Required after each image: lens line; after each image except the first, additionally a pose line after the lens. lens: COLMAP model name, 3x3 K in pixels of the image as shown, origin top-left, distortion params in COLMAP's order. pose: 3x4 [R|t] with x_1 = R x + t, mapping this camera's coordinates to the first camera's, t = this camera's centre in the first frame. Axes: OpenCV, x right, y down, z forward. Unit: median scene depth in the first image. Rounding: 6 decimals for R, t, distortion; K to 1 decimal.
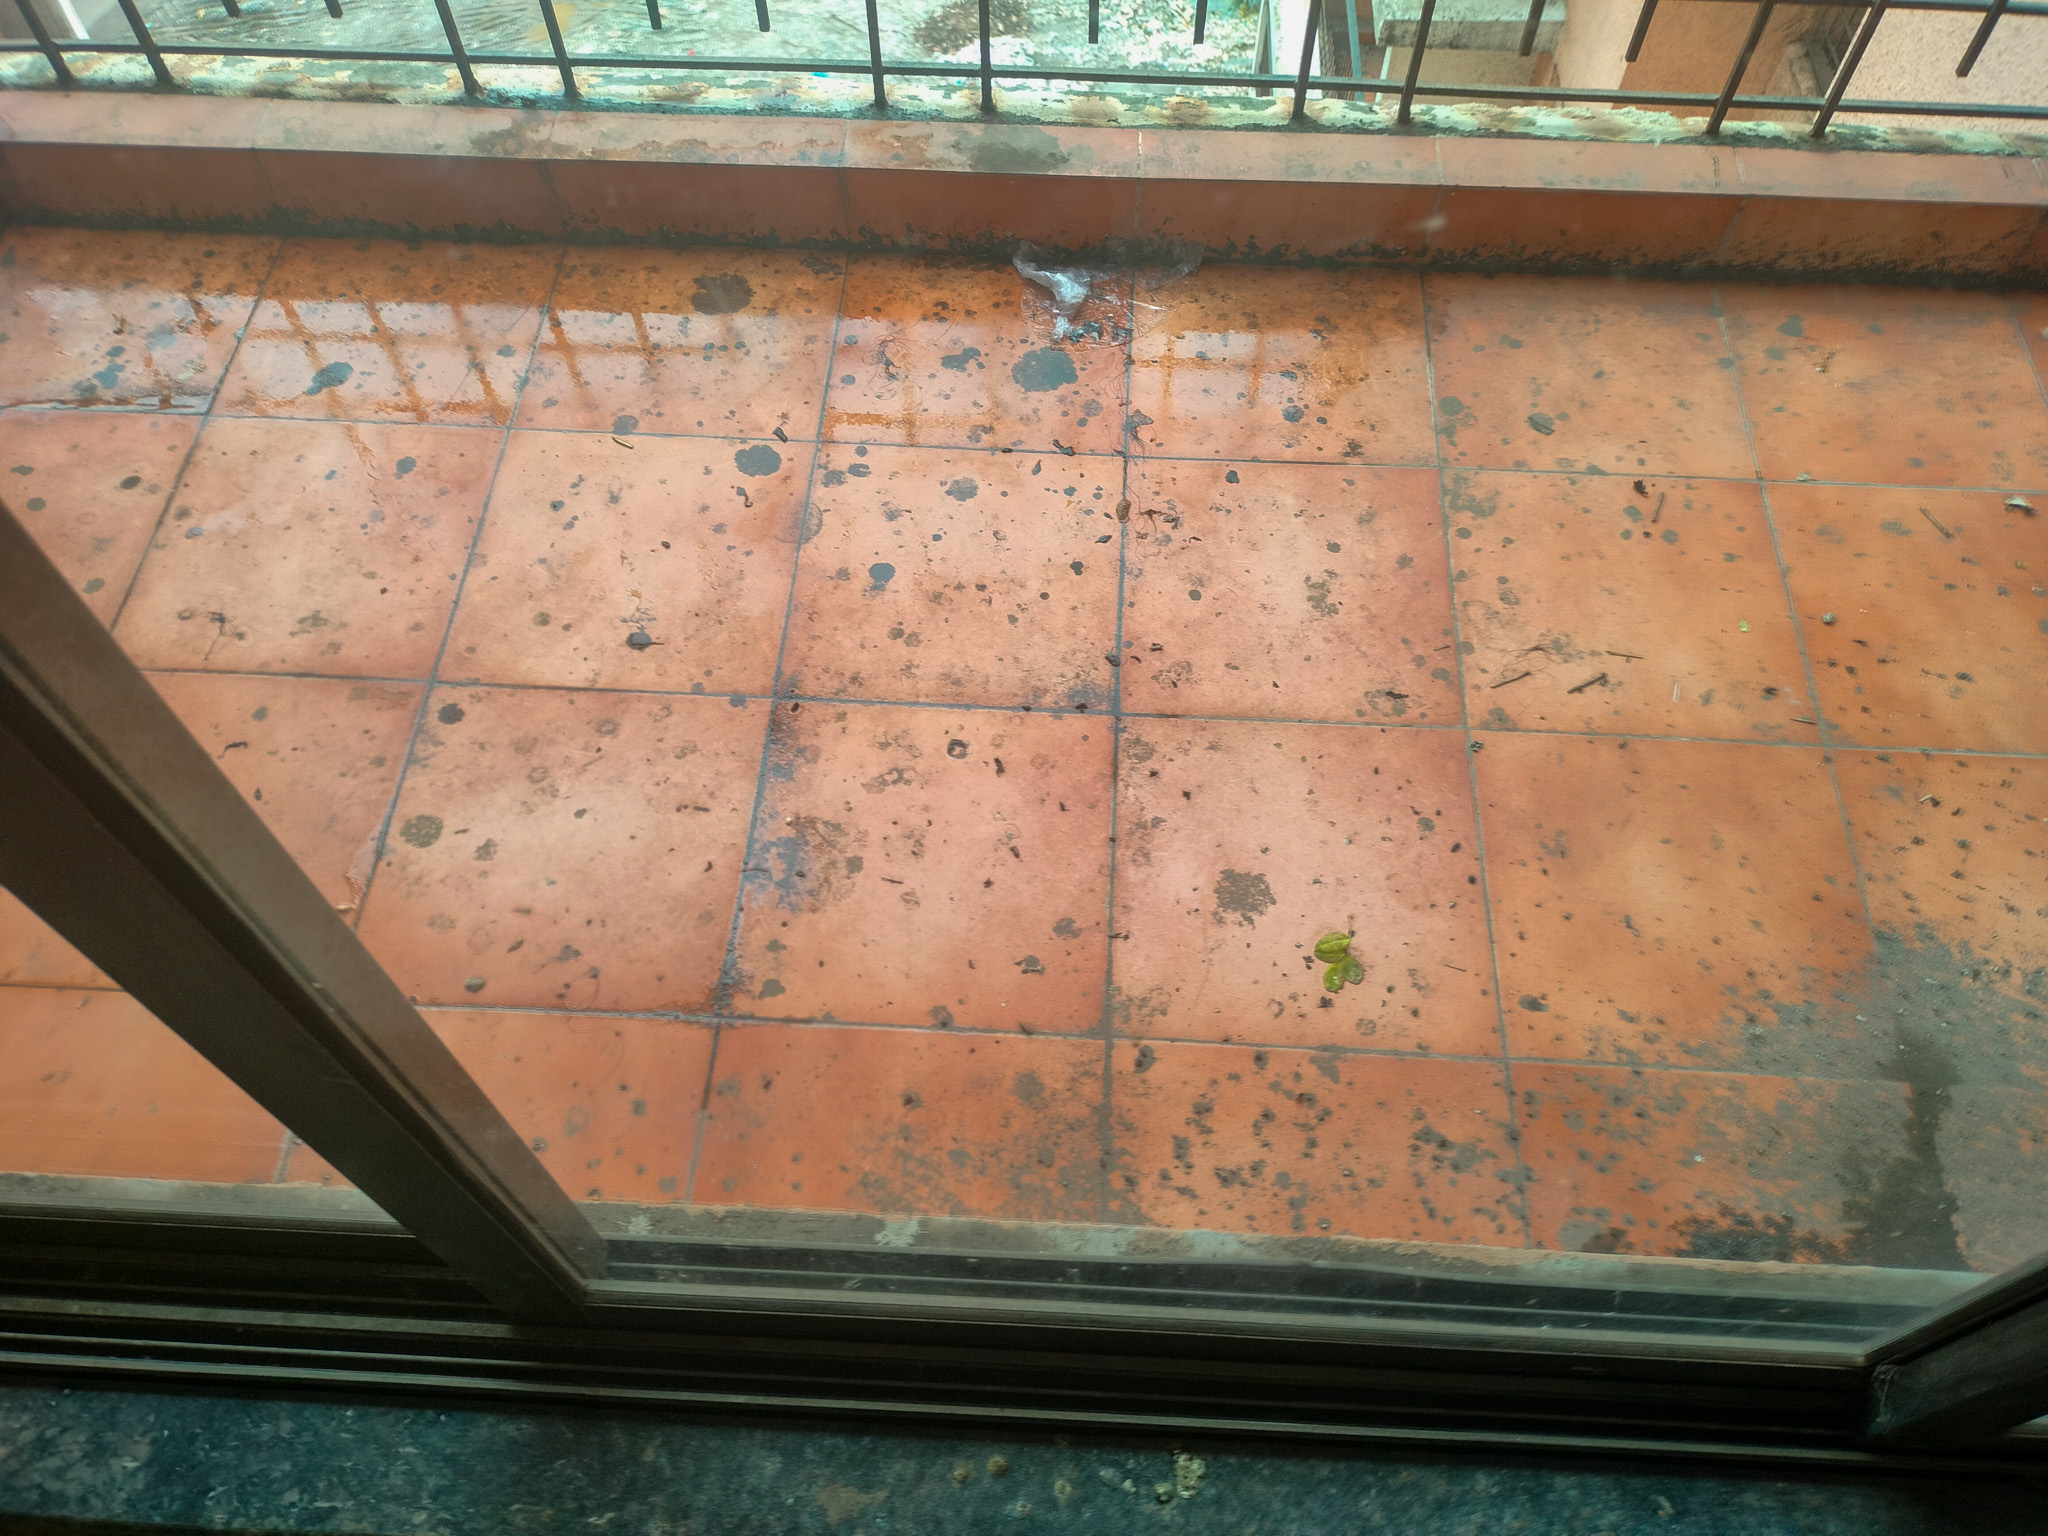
lens RADIAL K [[1542.6, 0, 959.6], [0, 1542.6, 767.2], [0, 0, 1]] dist [0.045304, -0.062740]
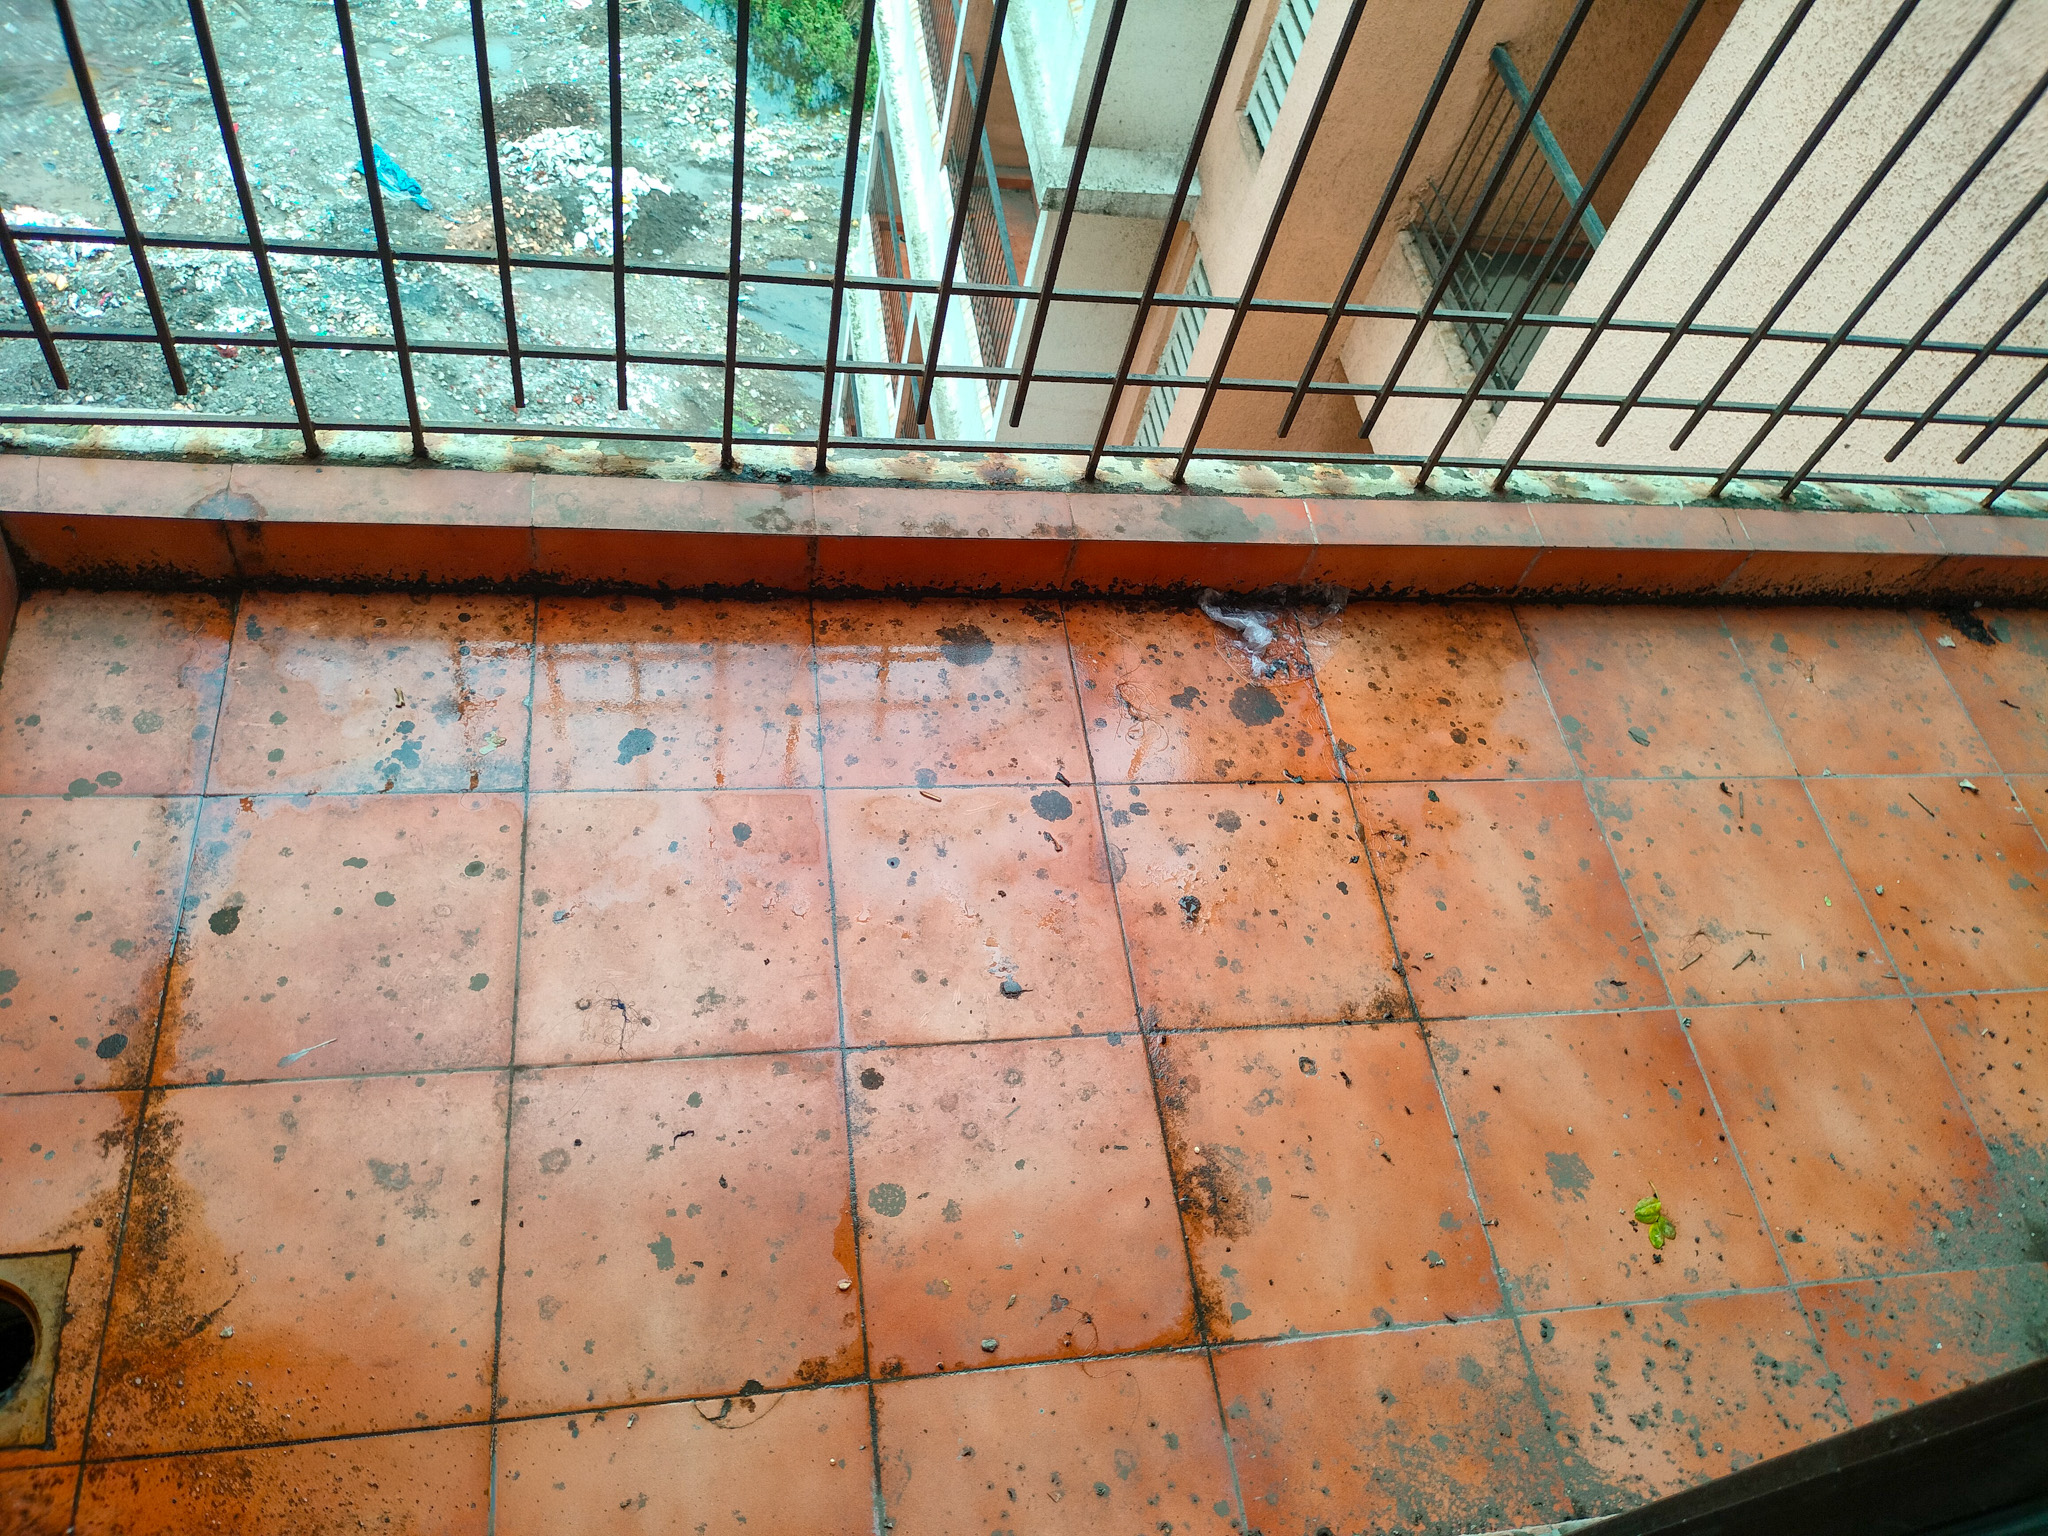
lens RADIAL K [[1542.6, 0, 934.8], [0, 1542.6, 746.9], [0, 0, 1]] dist [0.045304, -0.062740]
pose [[0.964346, -0.057610, 0.258297, -0.519382], [0.071181, 0.996515, -0.043492, -0.204596], [-0.254892, 0.060327, 0.965086, -0.074167]]
